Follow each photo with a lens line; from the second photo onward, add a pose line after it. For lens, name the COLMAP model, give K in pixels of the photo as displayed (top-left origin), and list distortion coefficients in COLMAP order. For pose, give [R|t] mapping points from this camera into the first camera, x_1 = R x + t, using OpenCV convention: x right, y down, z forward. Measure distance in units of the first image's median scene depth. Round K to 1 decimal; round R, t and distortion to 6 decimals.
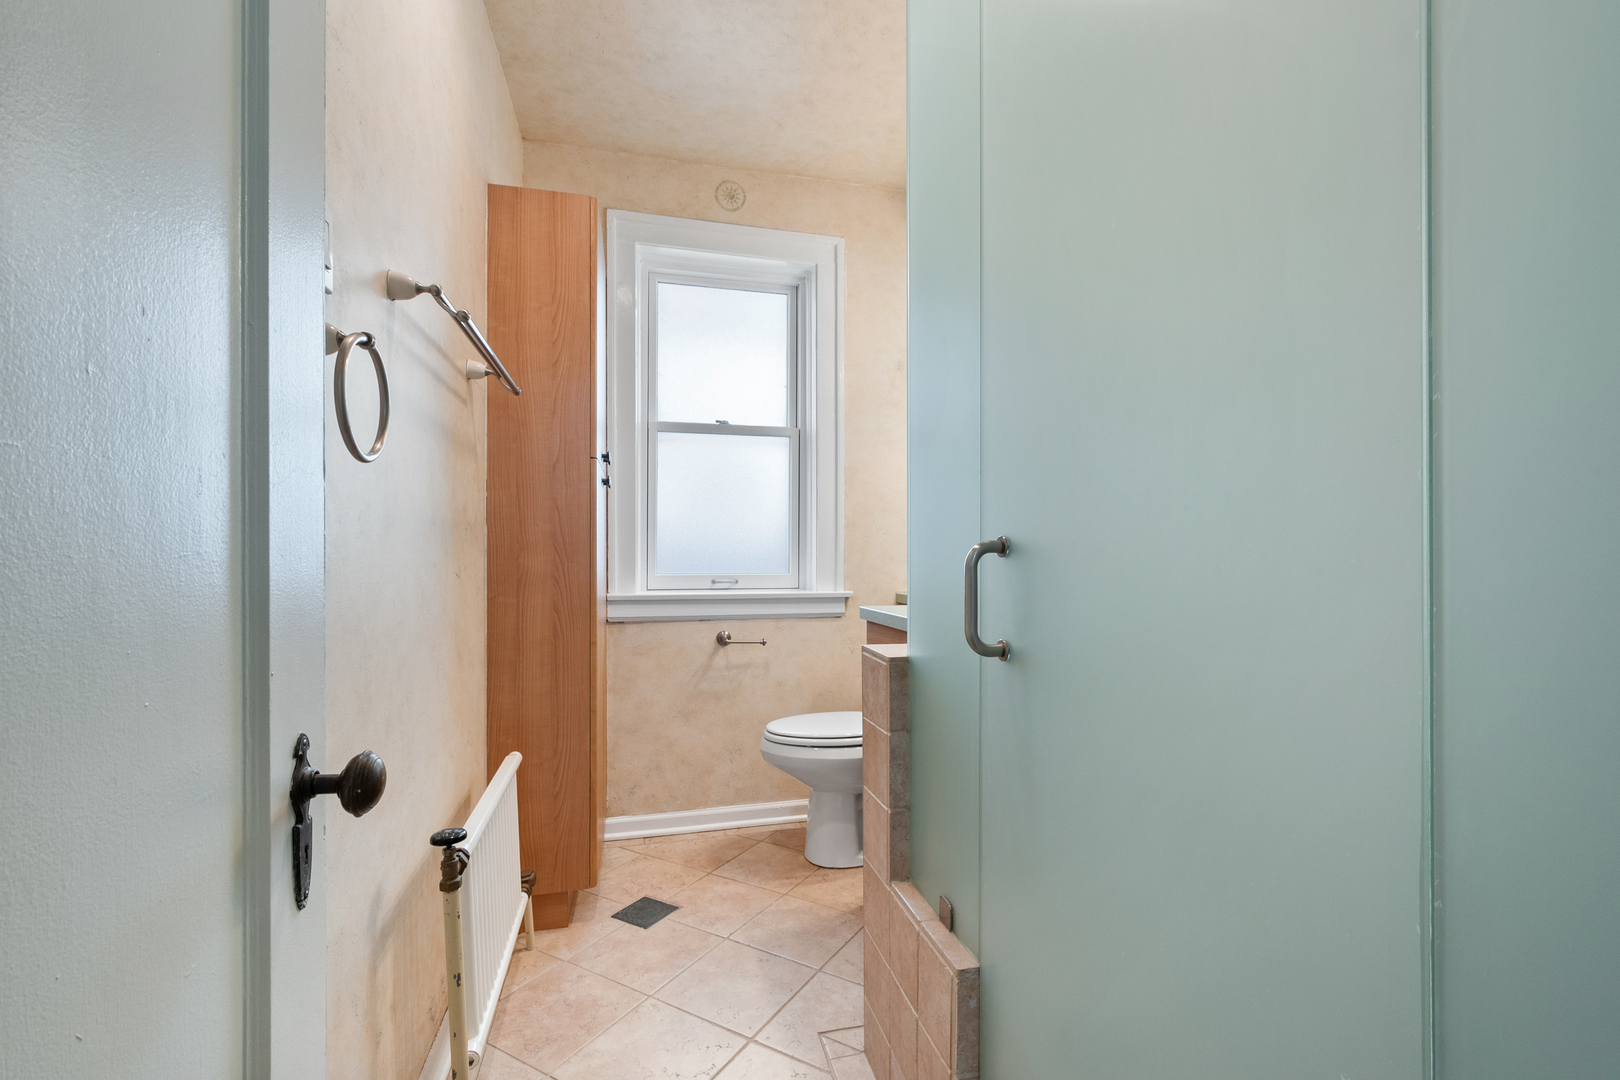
lens RADIAL K [[710.7, 0, 810.9], [0, 710.7, 546.6], [0, 0, 1]] dist [0.006944, -0.000809]
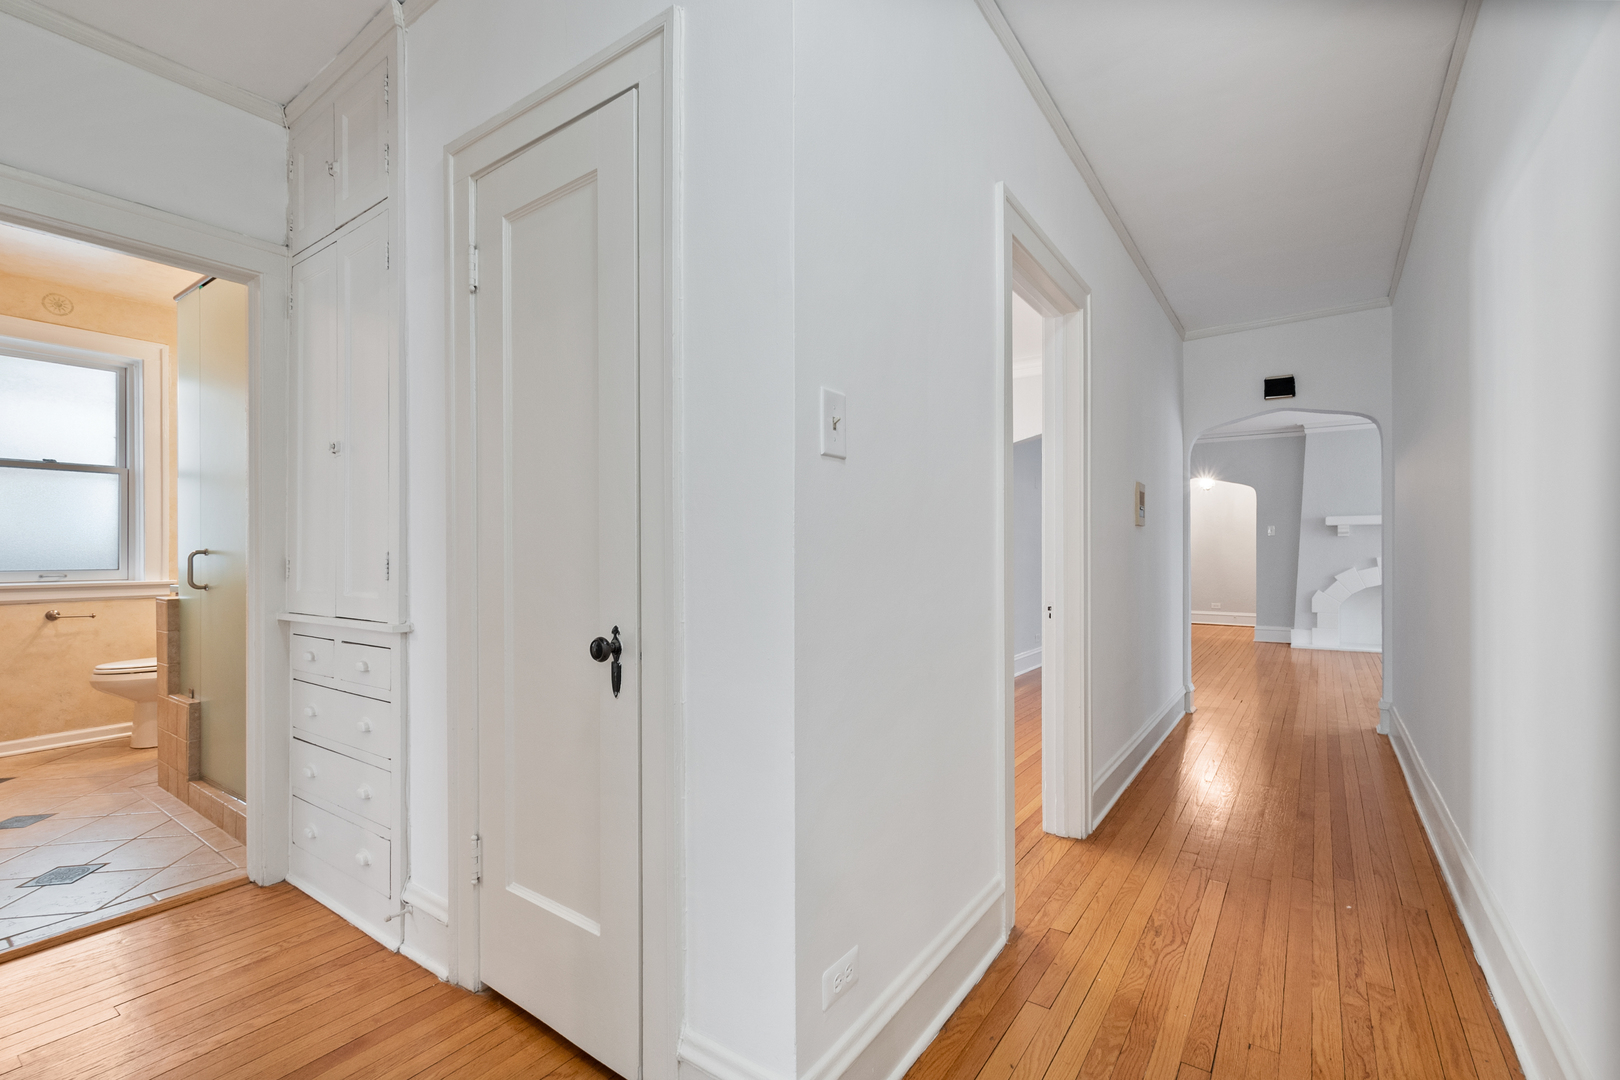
lens RADIAL K [[710.7, 0, 811.7], [0, 710.7, 546.2], [0, 0, 1]] dist [0.006944, -0.000809]
pose [[0.754883, -0.002592, 0.655854, 0.084769], [0.002625, 0.999996, 0.000930, -0.006862], [-0.655854, 0.001020, 0.754887, -1.070514]]
